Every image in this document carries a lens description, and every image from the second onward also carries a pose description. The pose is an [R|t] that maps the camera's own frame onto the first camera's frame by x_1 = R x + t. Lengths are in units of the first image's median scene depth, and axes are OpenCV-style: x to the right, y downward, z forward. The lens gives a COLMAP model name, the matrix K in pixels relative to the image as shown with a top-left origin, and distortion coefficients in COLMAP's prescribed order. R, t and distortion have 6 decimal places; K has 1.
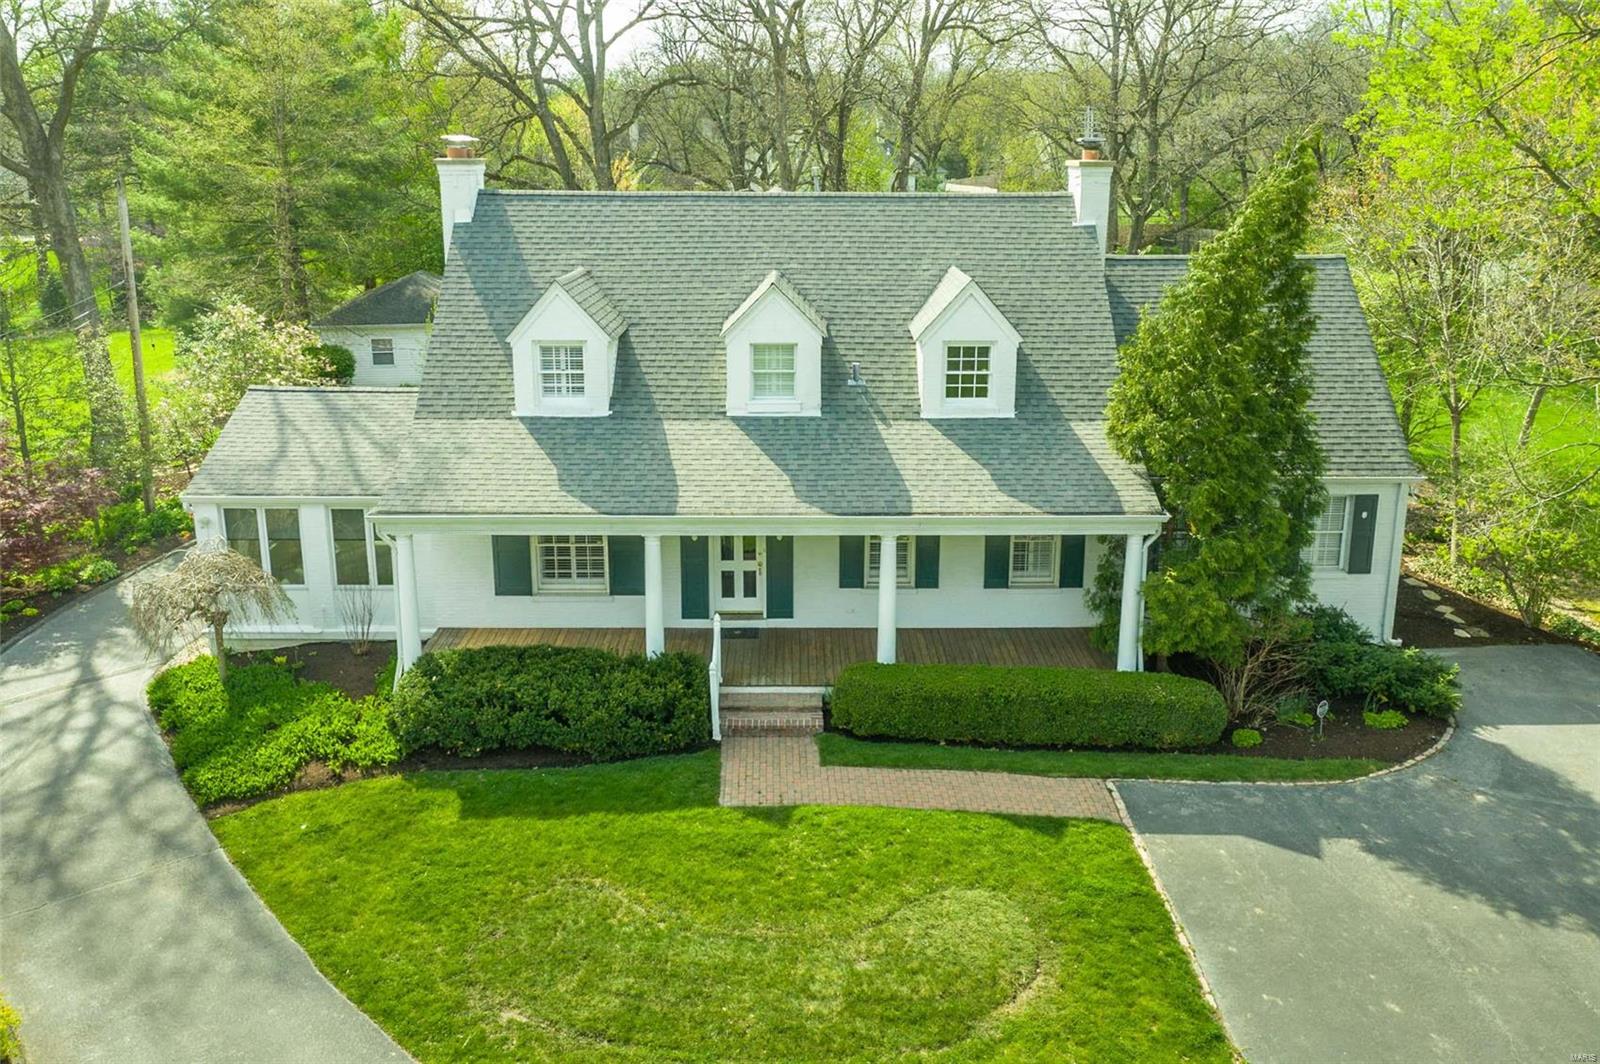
lens RADIAL K [[1279.3, 0, 817.7], [0, 1279.3, 486.4], [0, 0, 1]] dist [0.004709, 0.012360]
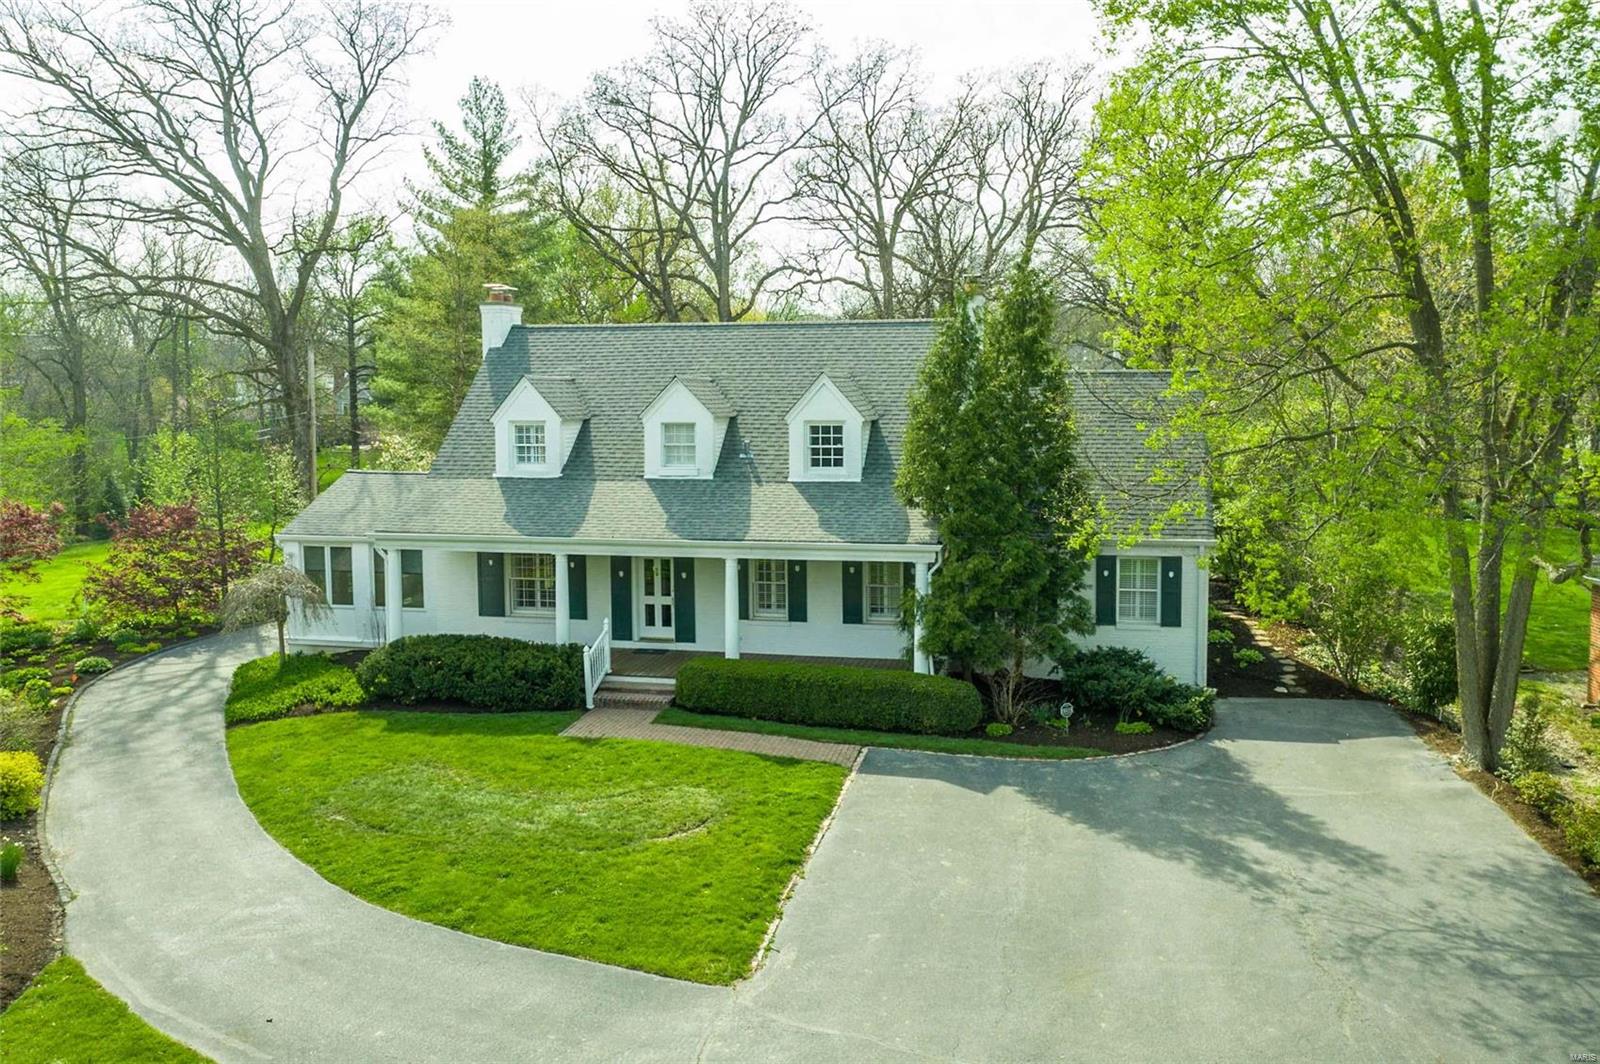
lens RADIAL K [[1279.3, 0, 801.7], [0, 1279.3, 529.4], [0, 0, 1]] dist [0.004709, 0.012360]
pose [[0.972052, 0.018716, -0.234020, 0.391900], [-0.052460, 0.988928, -0.138814, 0.169244], [0.228831, 0.147211, 0.962271, -0.211218]]
